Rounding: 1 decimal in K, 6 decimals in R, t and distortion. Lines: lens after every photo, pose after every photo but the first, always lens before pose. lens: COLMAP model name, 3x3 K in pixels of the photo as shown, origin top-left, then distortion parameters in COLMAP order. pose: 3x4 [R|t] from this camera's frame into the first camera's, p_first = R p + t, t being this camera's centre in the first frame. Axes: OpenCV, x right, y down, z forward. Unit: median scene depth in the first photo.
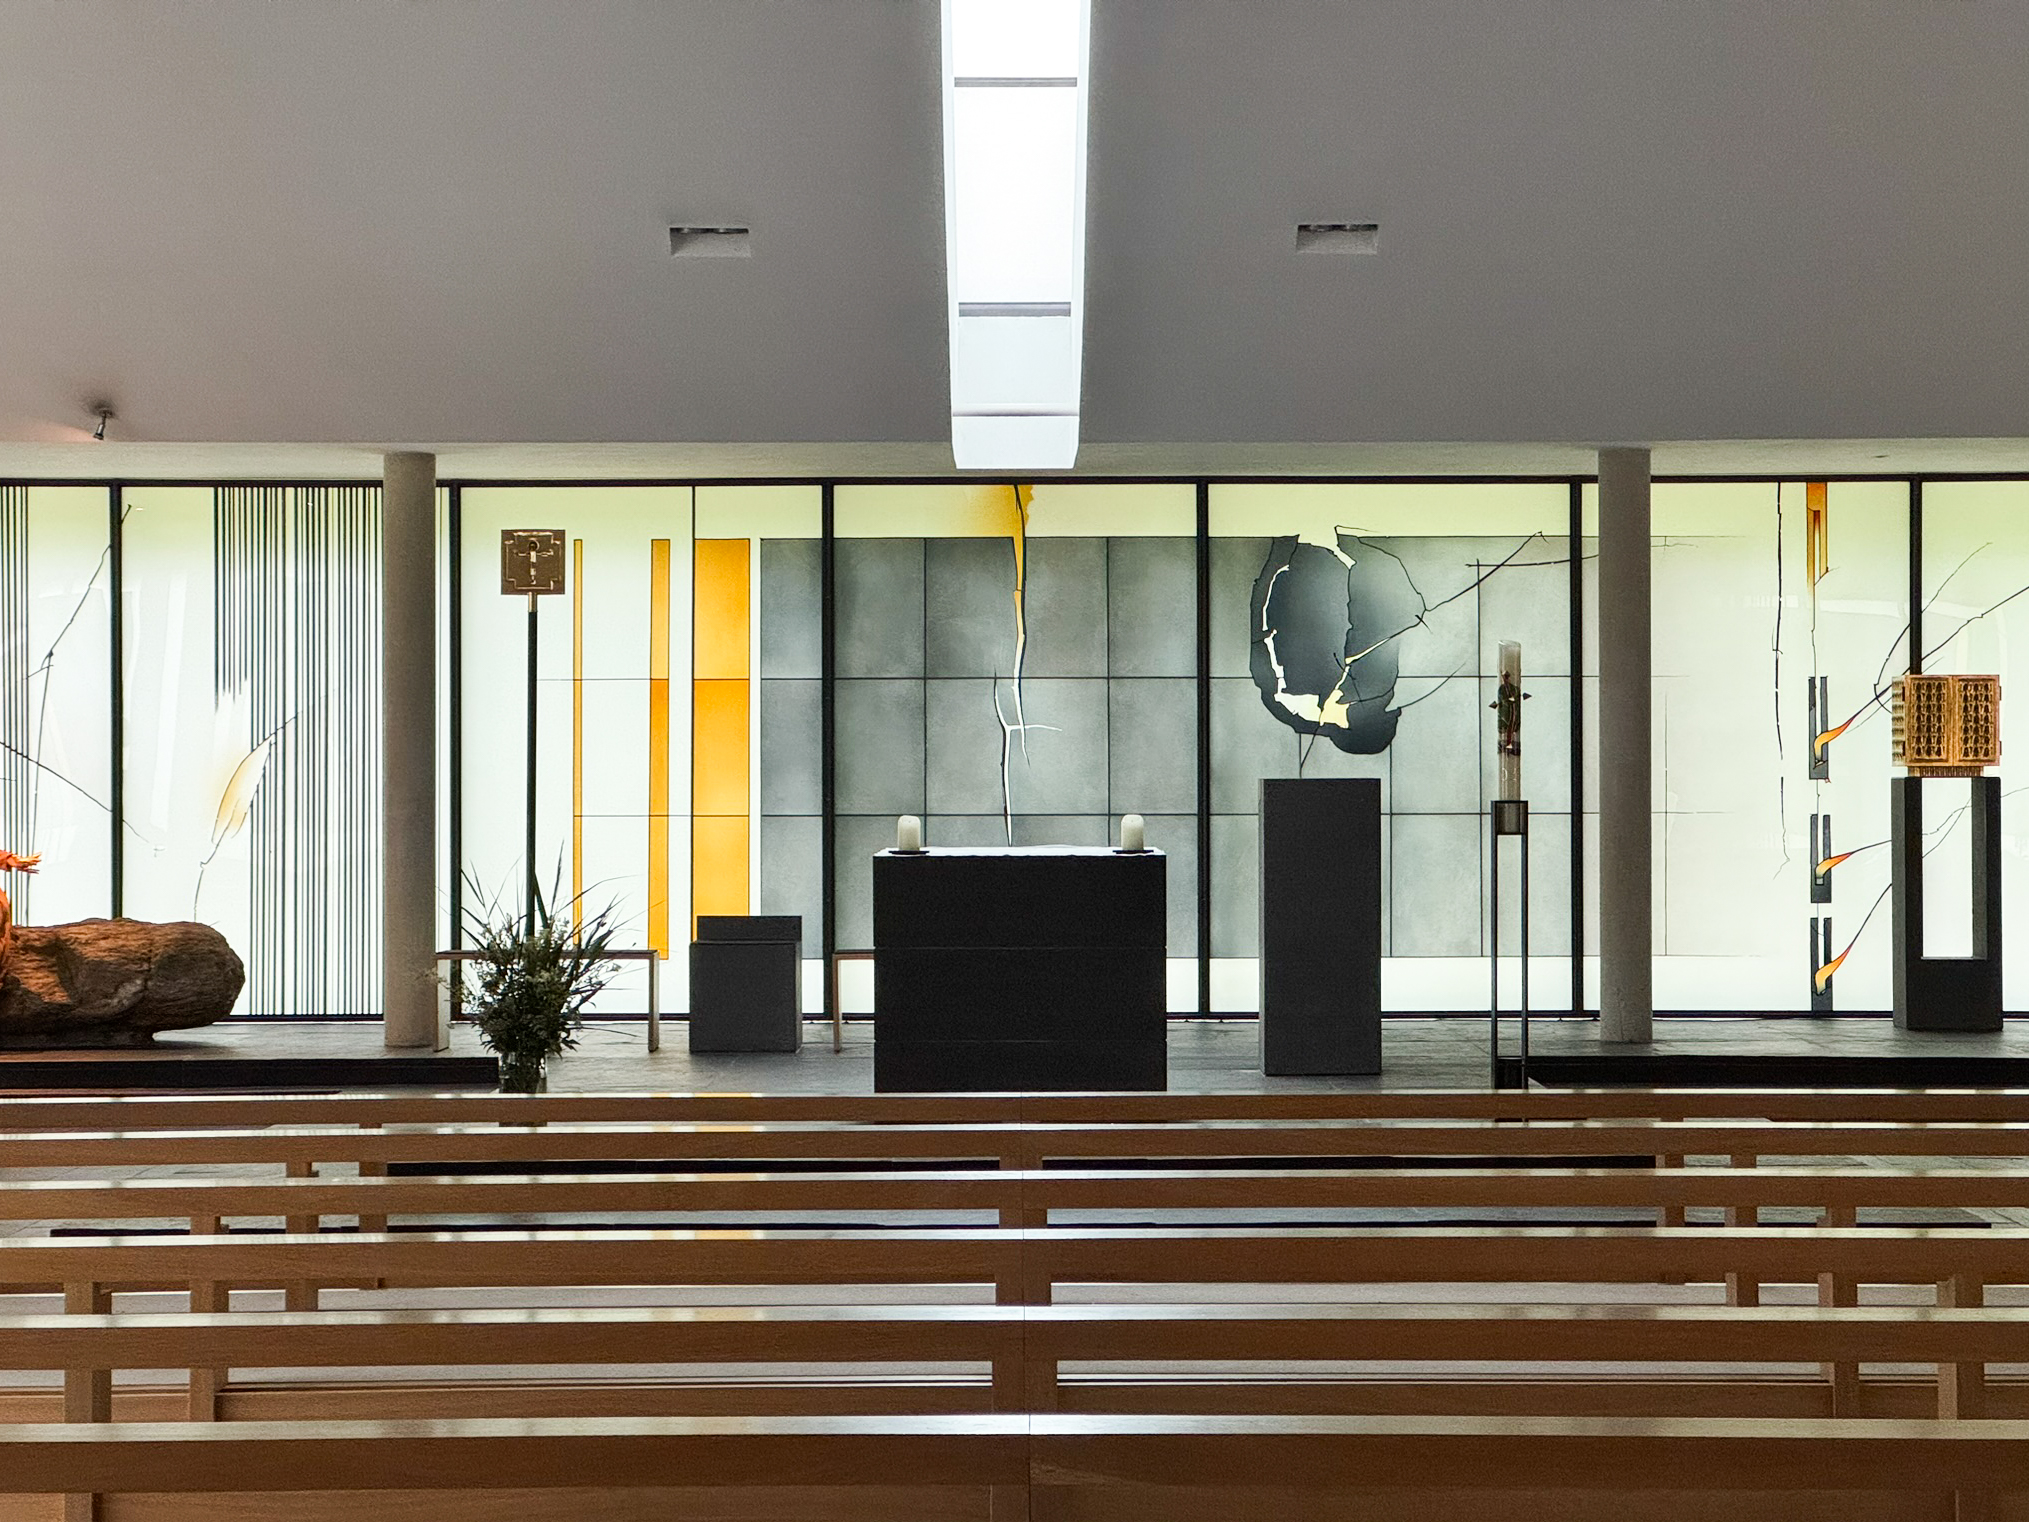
lens RADIAL K [[4565.7, 0, 1014.5], [0, 4565.7, 761.0], [0, 0, 1]] dist [-0.055033, 3.867614]
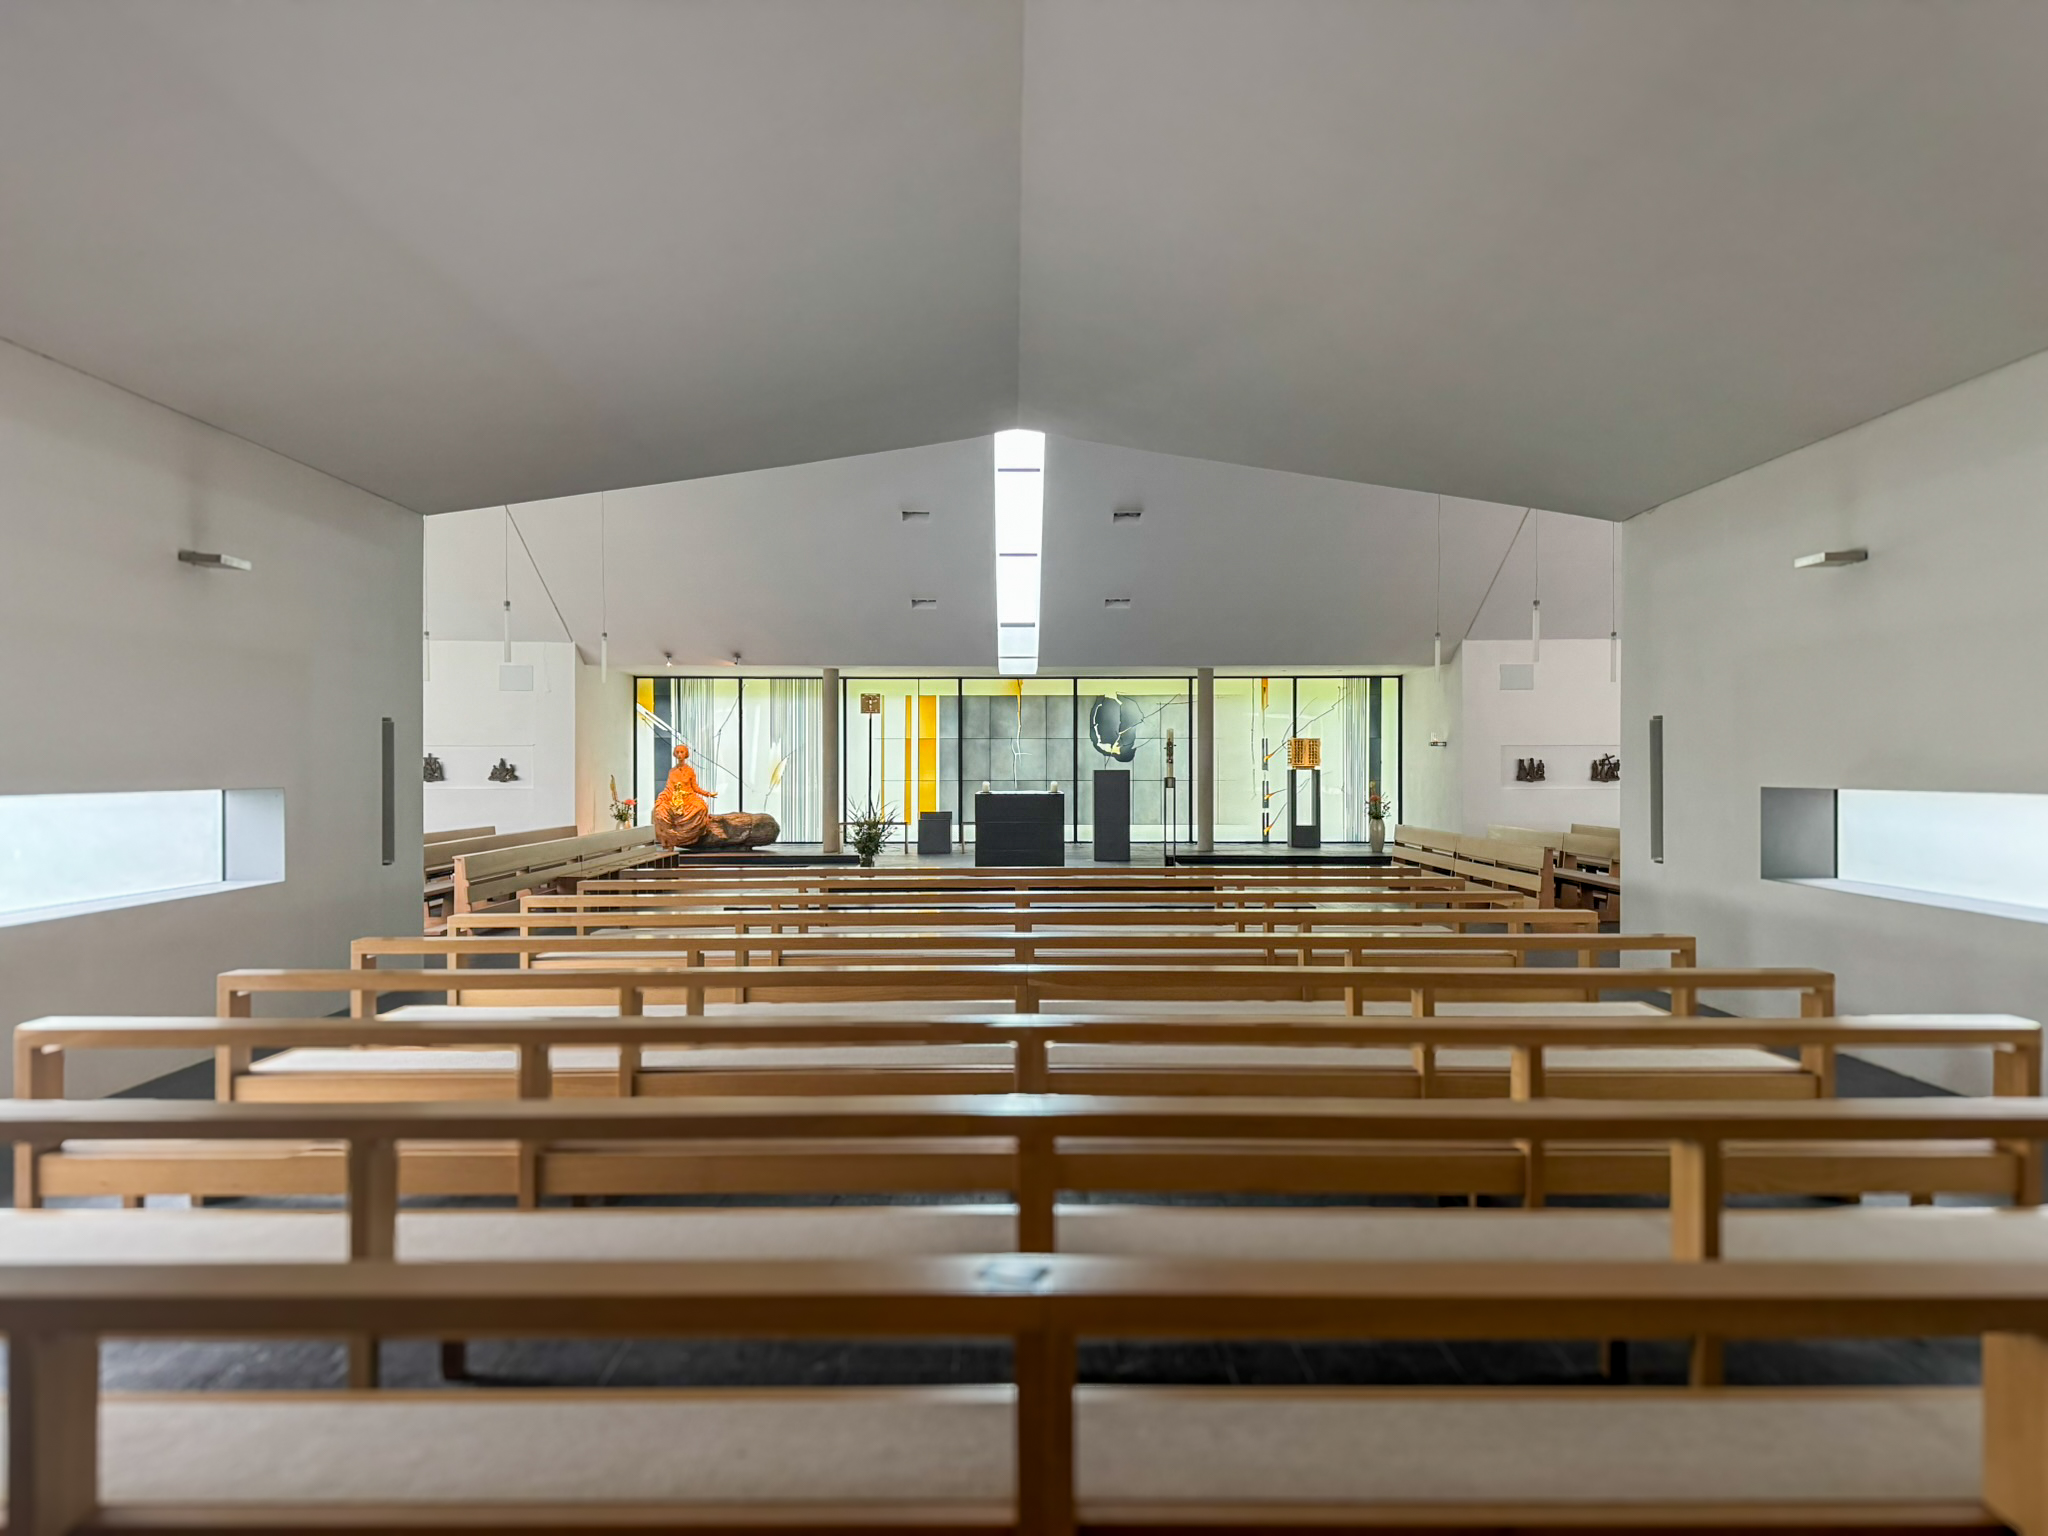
lens RADIAL K [[1417.1, 0, 1024.0], [0, 1417.1, 768.0], [0, 0, 1]] dist [0.167616, -0.270249]
pose [[0.999981, 0.002187, 0.005846, -0.001365], [-0.002211, 0.999989, 0.004047, -0.001449], [-0.005838, -0.004060, 0.999975, -0.010875]]
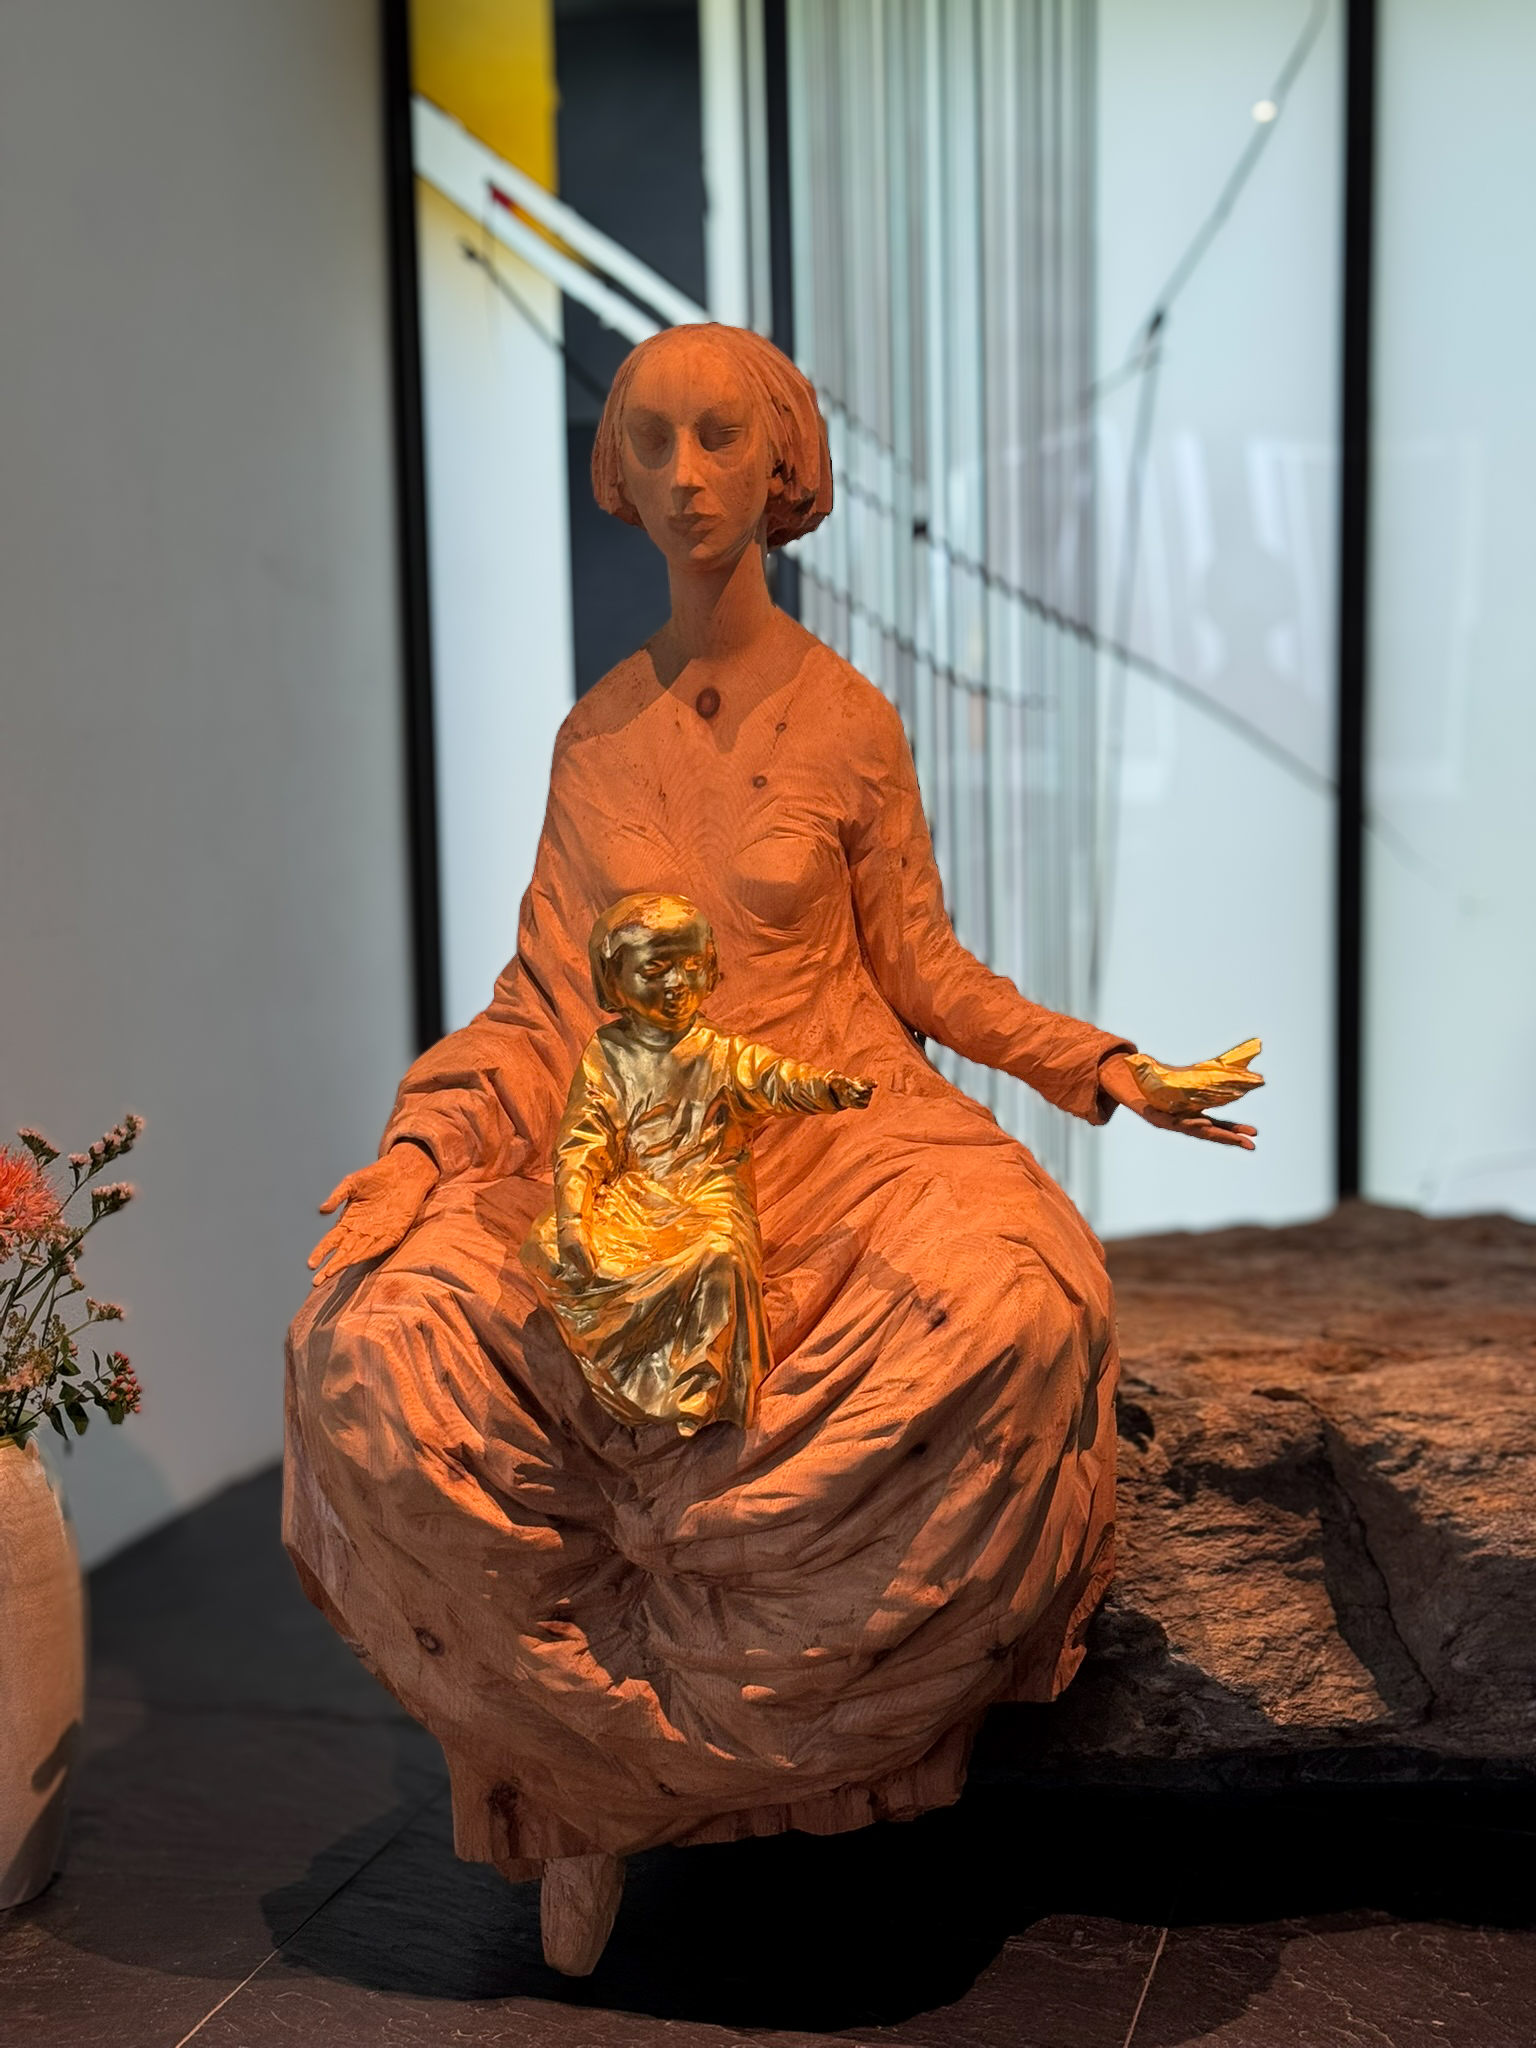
lens RADIAL K [[2856.7, 0, 768.0], [0, 2856.7, 1024.0], [0, 0, 1]] dist [0.003320, 0.005714]
pose [[0.959662, 0.013760, -0.280820, -0.206853], [0.017189, 0.994062, 0.107448, 0.005659], [0.280631, -0.107941, 0.953727, 0.914779]]
